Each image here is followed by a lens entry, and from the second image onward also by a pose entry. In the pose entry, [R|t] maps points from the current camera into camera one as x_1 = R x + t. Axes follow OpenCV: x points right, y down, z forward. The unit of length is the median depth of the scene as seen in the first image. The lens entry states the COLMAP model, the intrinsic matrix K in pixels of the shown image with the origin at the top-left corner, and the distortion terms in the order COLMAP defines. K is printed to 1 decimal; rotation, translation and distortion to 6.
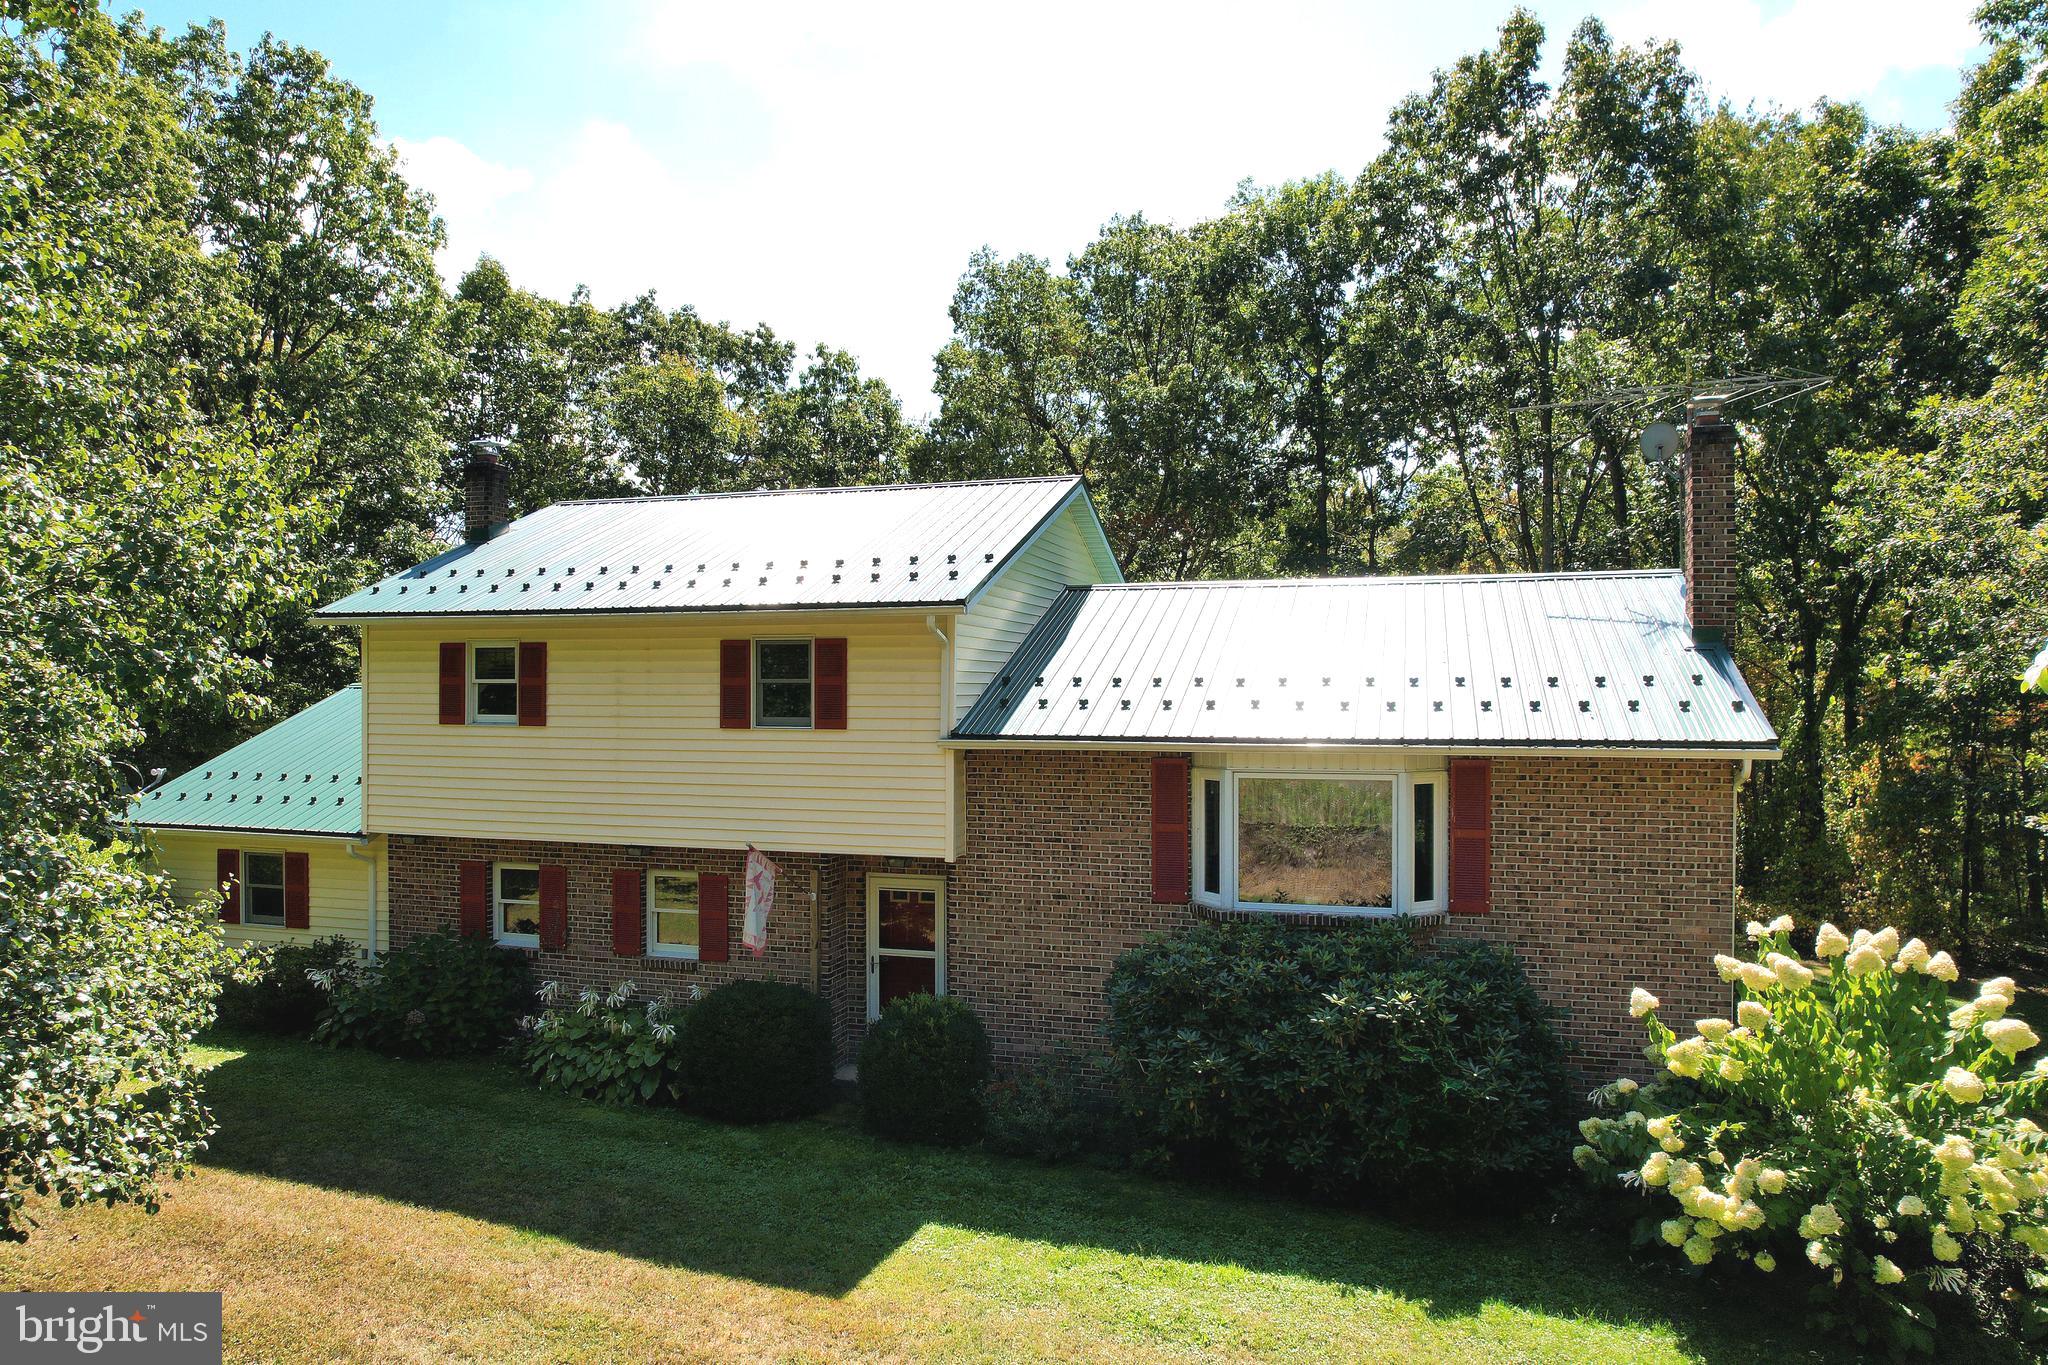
lens RADIAL K [[1330.7, 0, 1024.0], [0, 1330.7, 682.5], [0, 0, 1]] dist [-0.044454, 0.004908]
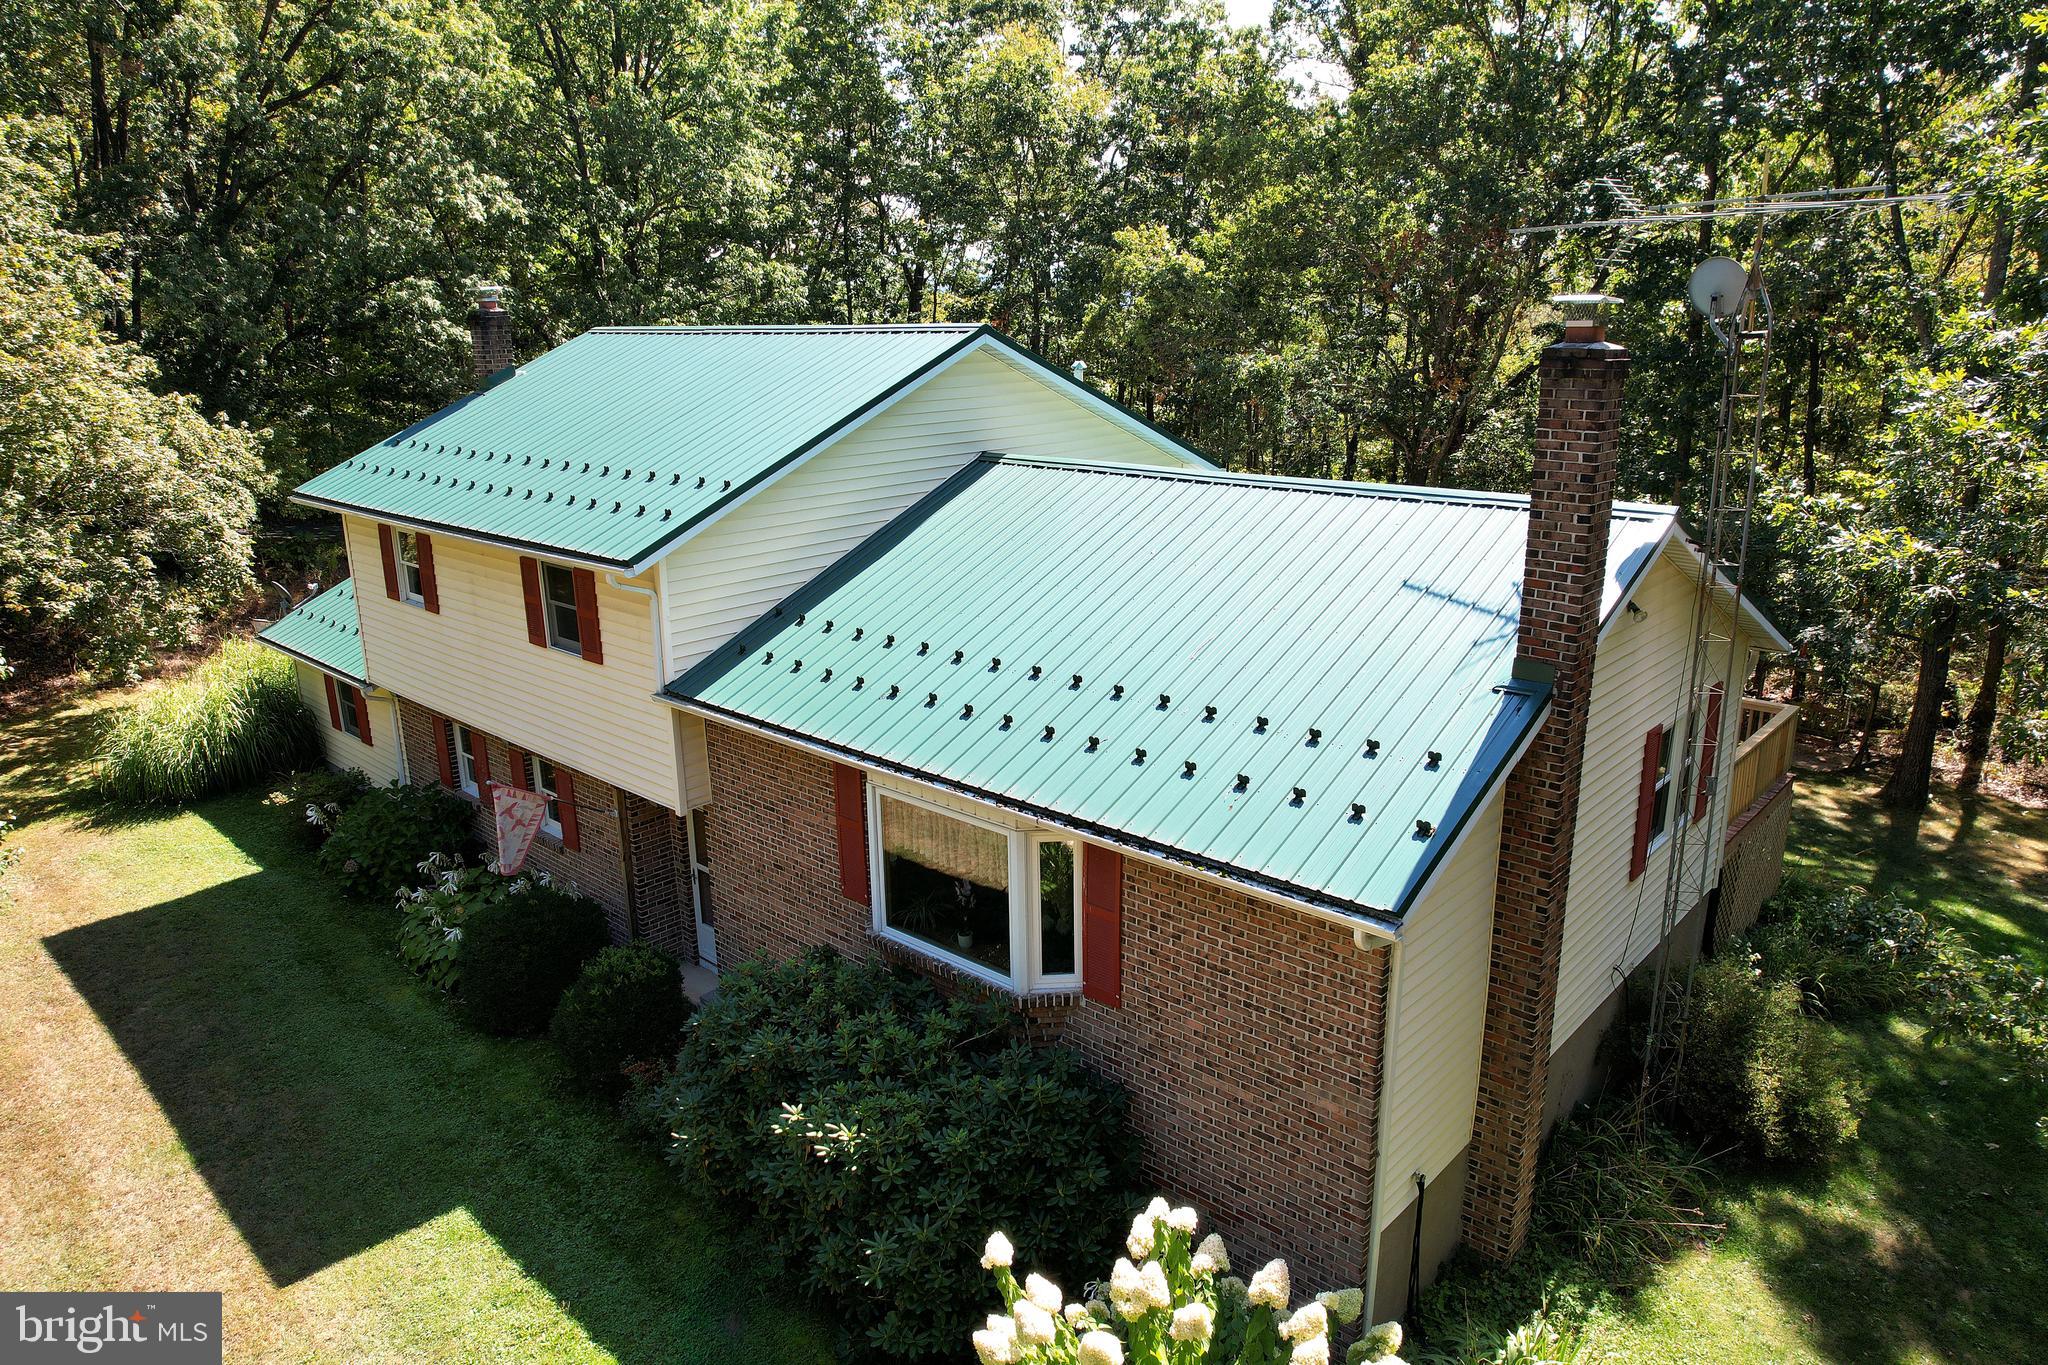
lens RADIAL K [[1330.7, 0, 1024.0], [0, 1330.7, 682.5], [0, 0, 1]] dist [-0.044454, 0.004908]
pose [[0.901310, 0.102120, -0.420966, 0.607338], [0.020196, 0.960851, 0.276328, -0.234974], [0.432704, -0.257559, 0.863962, 0.325183]]
